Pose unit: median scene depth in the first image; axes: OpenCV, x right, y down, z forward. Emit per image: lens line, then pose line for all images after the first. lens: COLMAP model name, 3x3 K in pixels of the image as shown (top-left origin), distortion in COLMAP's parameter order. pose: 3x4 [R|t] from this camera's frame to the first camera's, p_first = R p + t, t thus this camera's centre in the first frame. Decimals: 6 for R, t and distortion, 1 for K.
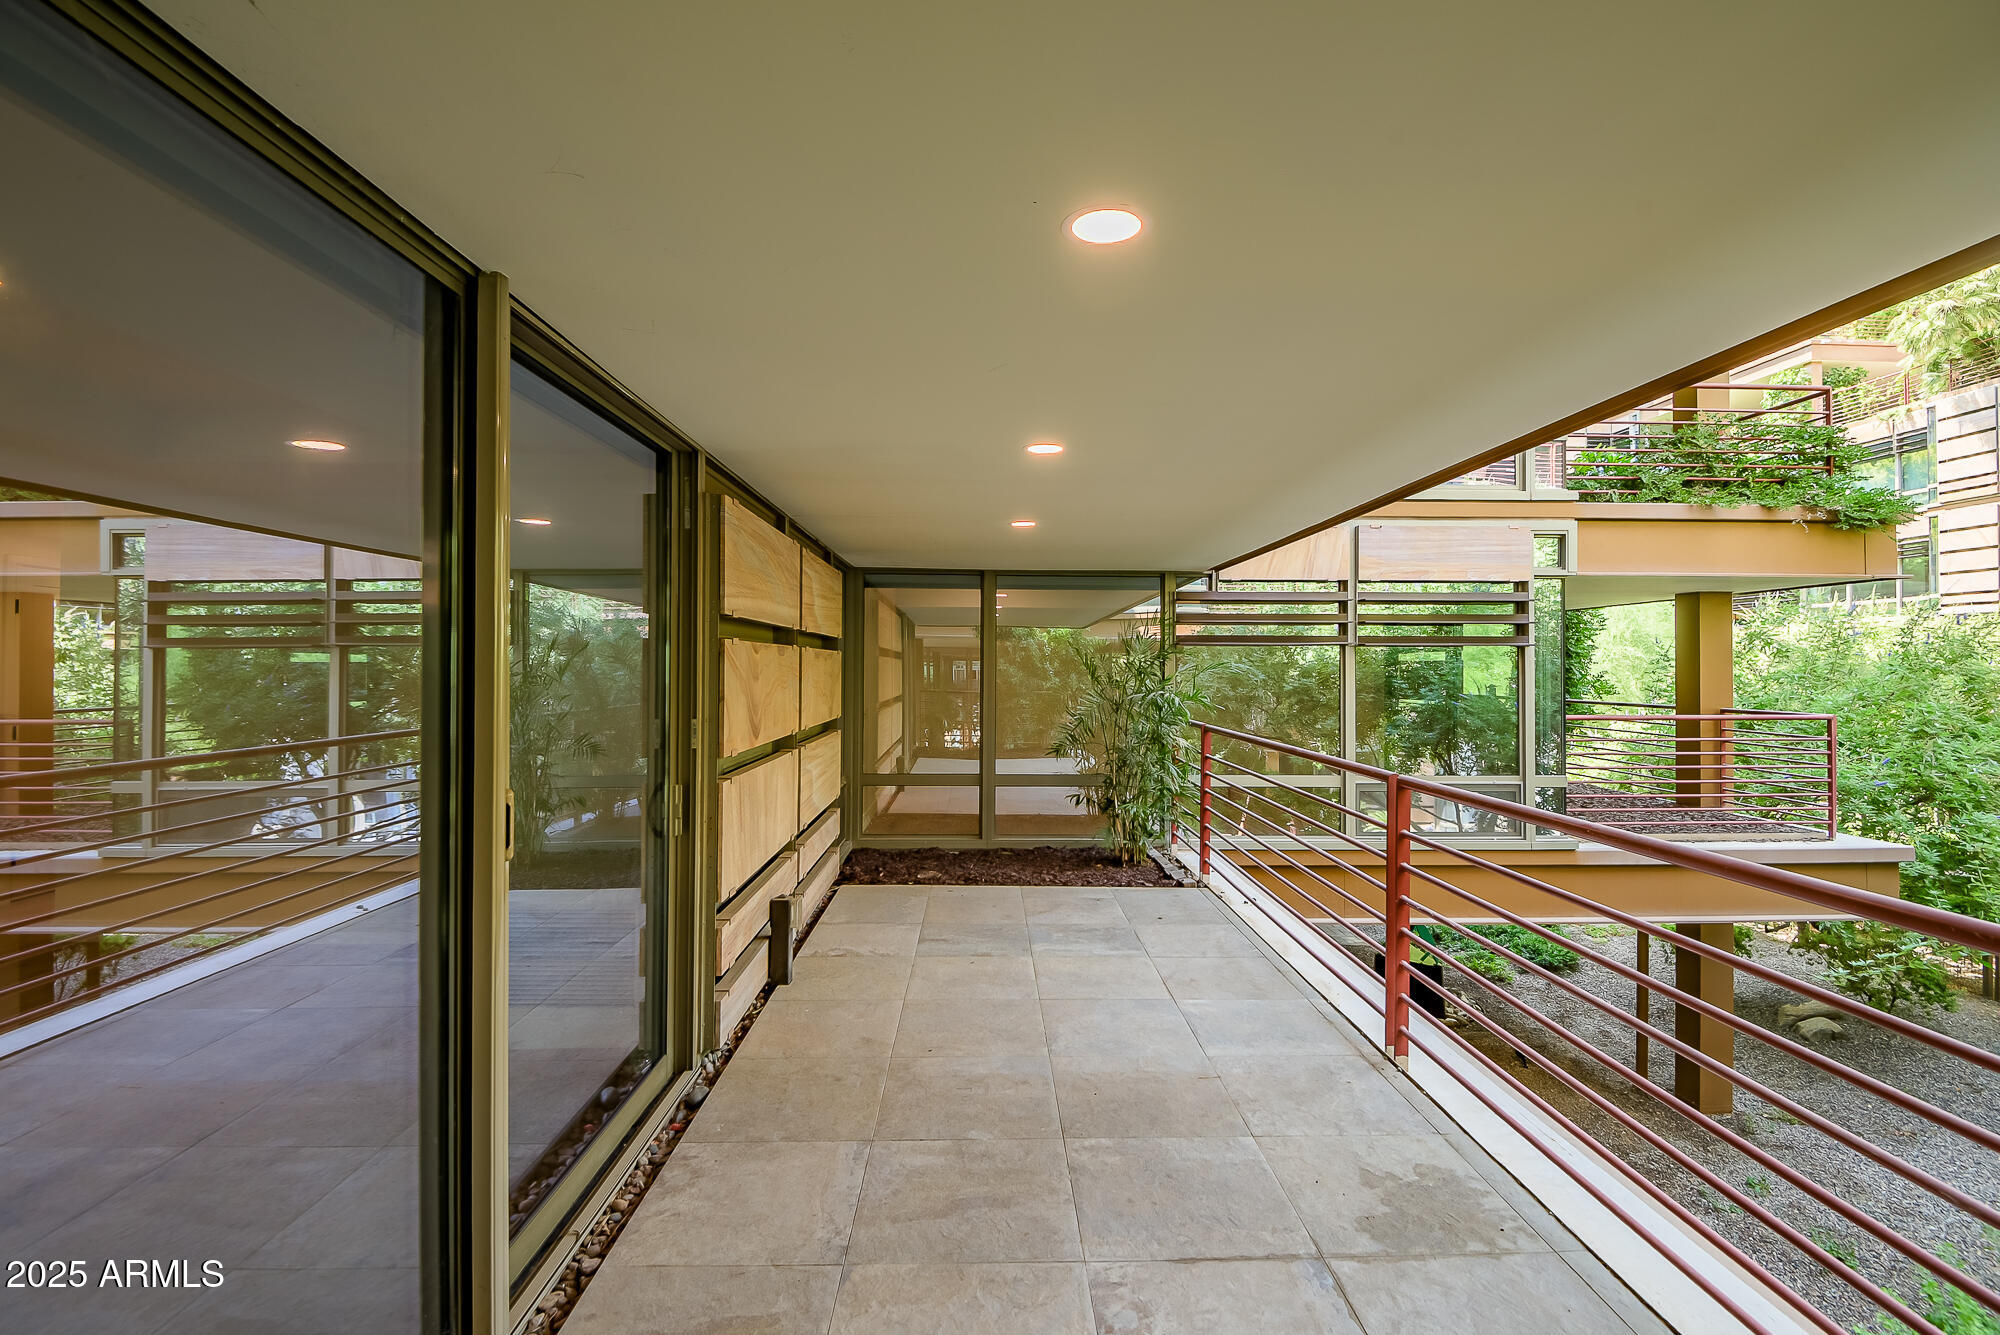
lens RADIAL K [[924.3, 0, 1006.6], [0, 924.3, 663.0], [0, 0, 1]] dist [0.002784, -0.010617]
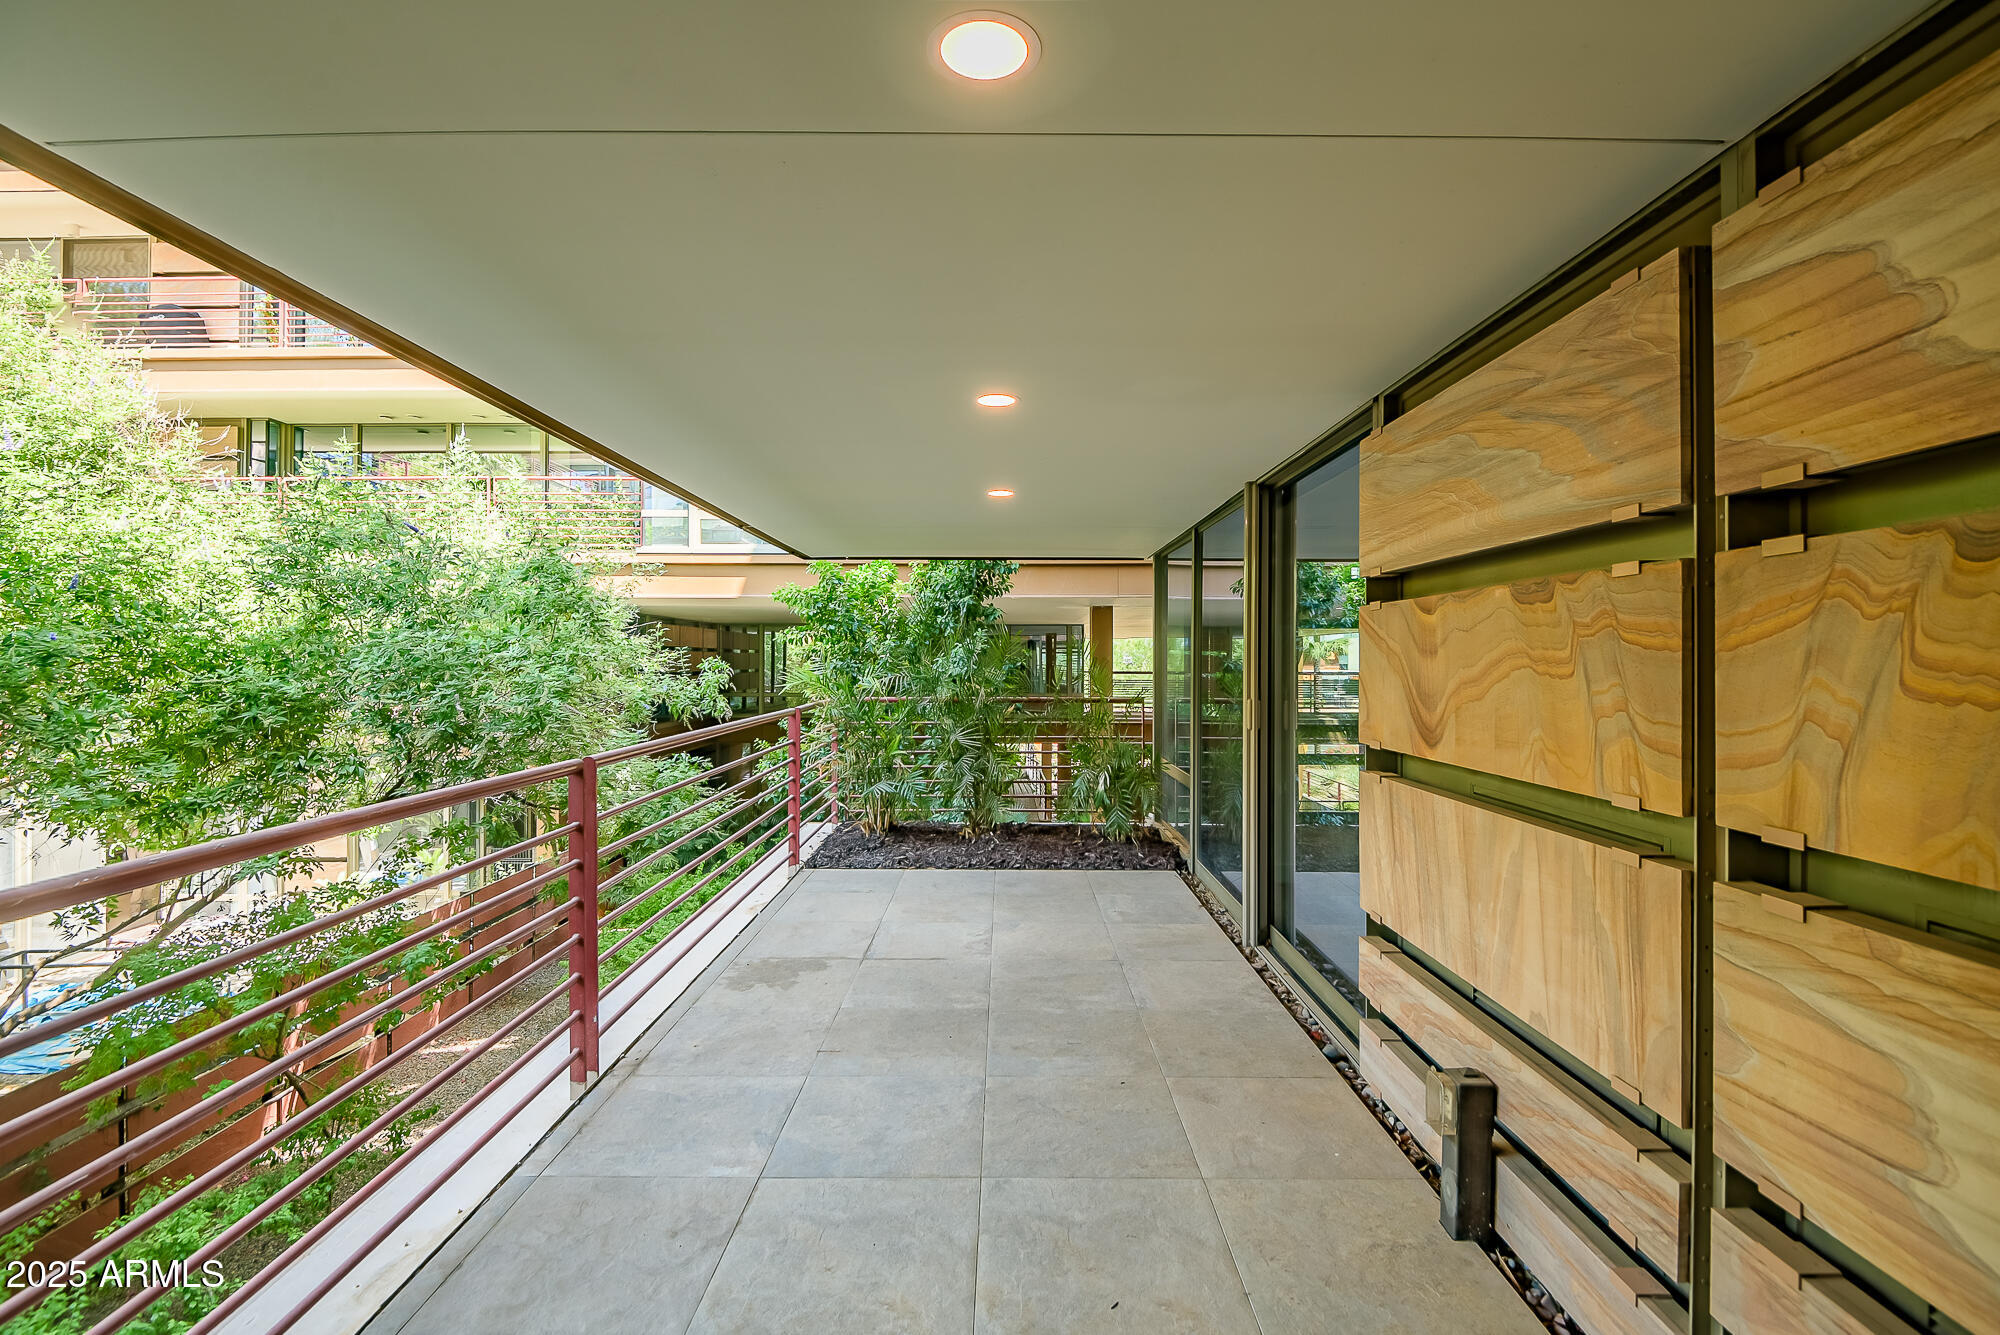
lens RADIAL K [[878.7, 0, 1007.4], [0, 878.7, 660.4], [0, 0, 1]] dist [0.000781, -0.008639]
pose [[-0.999621, -0.006954, 0.026633, 0.004952], [-0.007003, 0.999974, -0.001731, 0.024563], [-0.026621, -0.001916, -0.999644, 1.584906]]
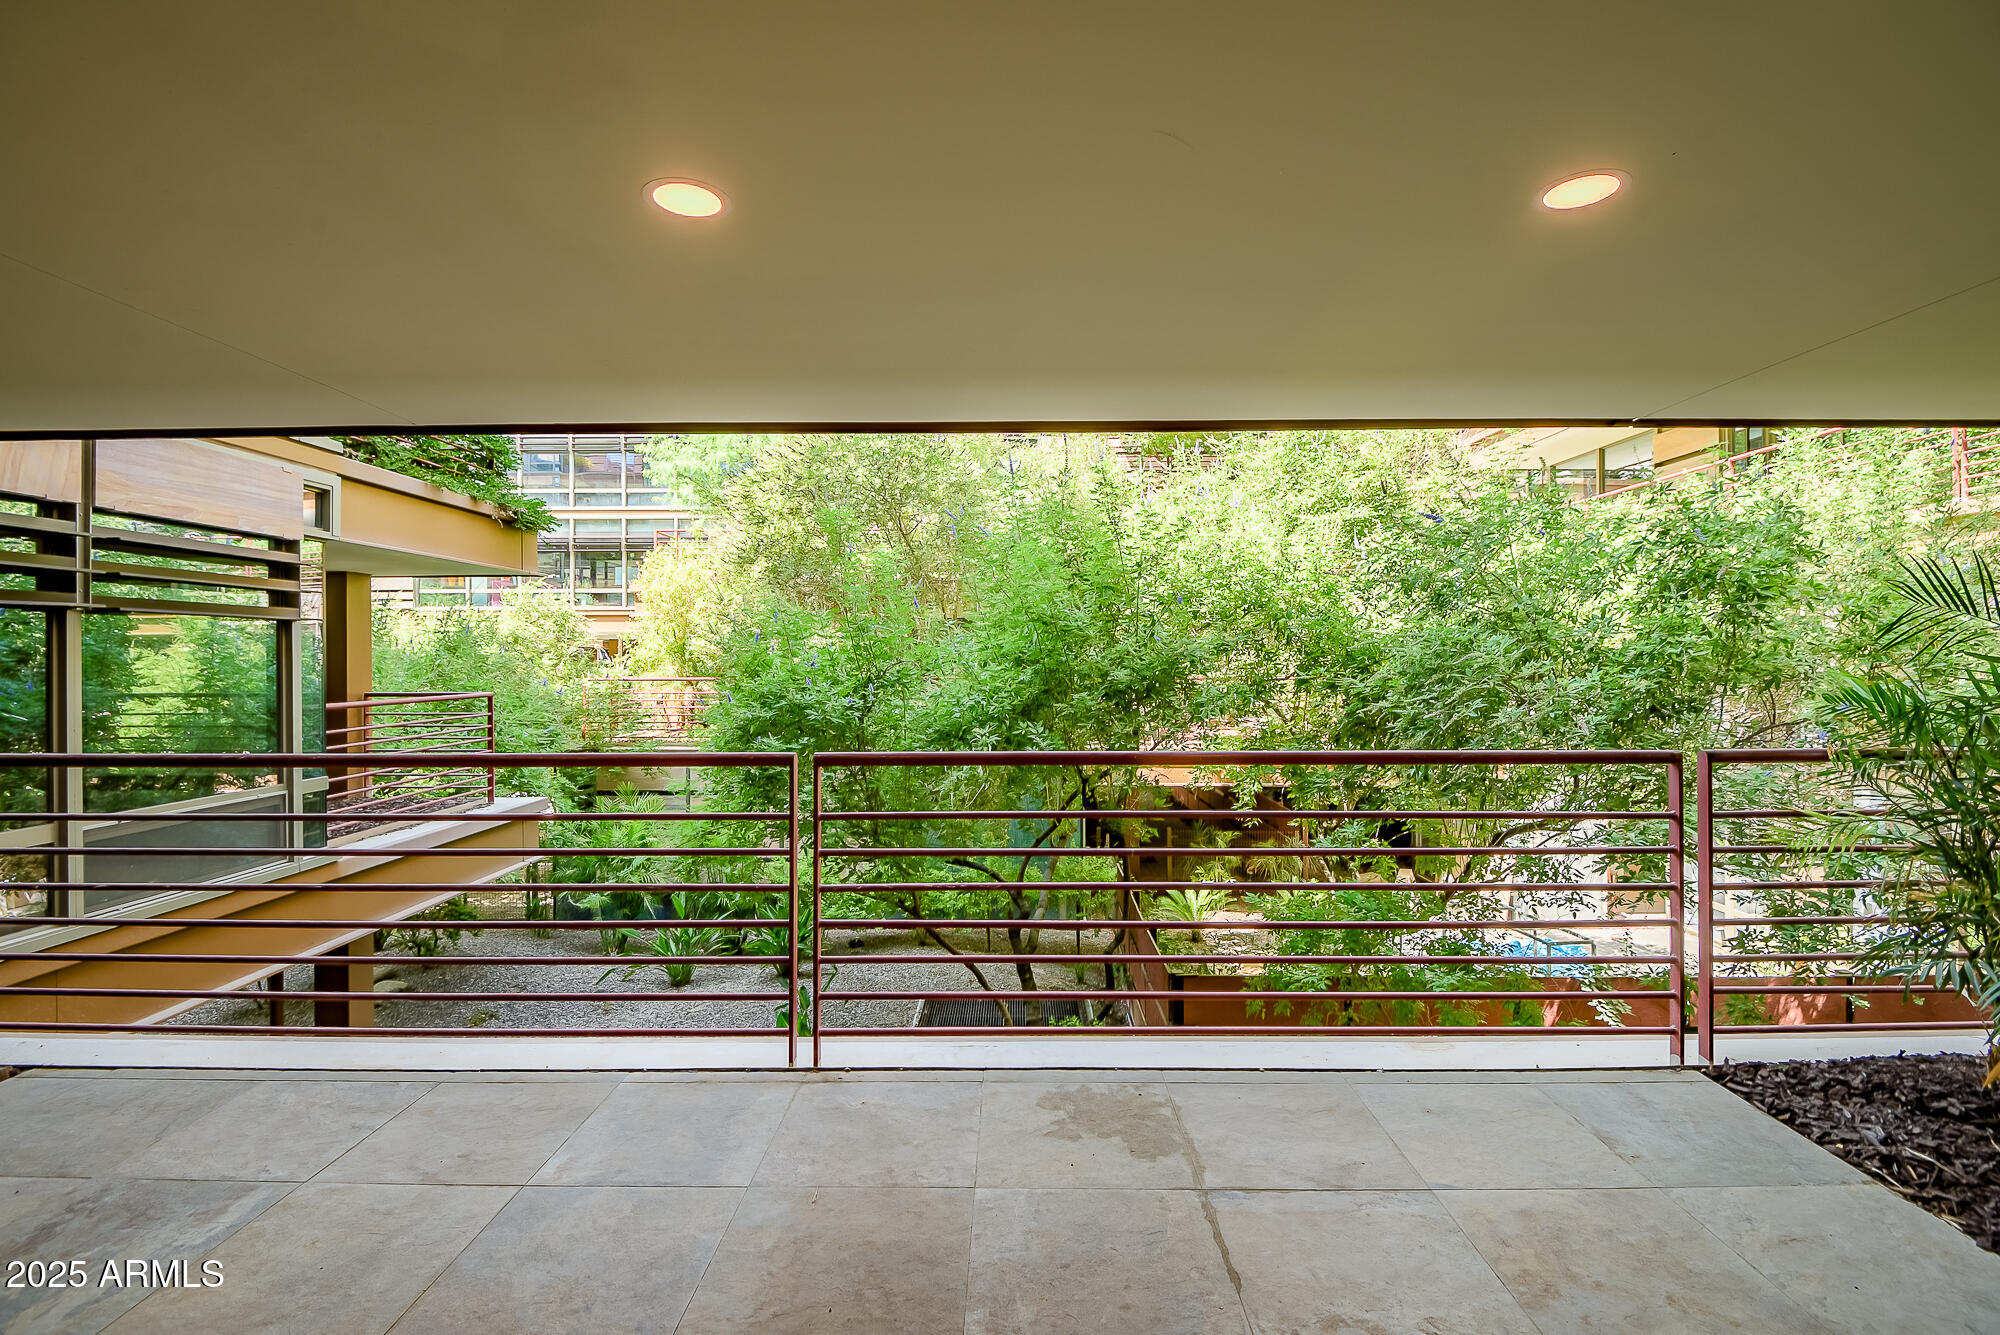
lens RADIAL K [[924.3, 0, 1006.6], [0, 924.3, 663.0], [0, 0, 1]] dist [0.002784, -0.010617]
pose [[0.040739, -0.008123, 0.999137, -0.396113], [0.006014, 0.999951, 0.007884, 0.027469], [-0.999152, 0.005688, 0.040786, 0.671875]]
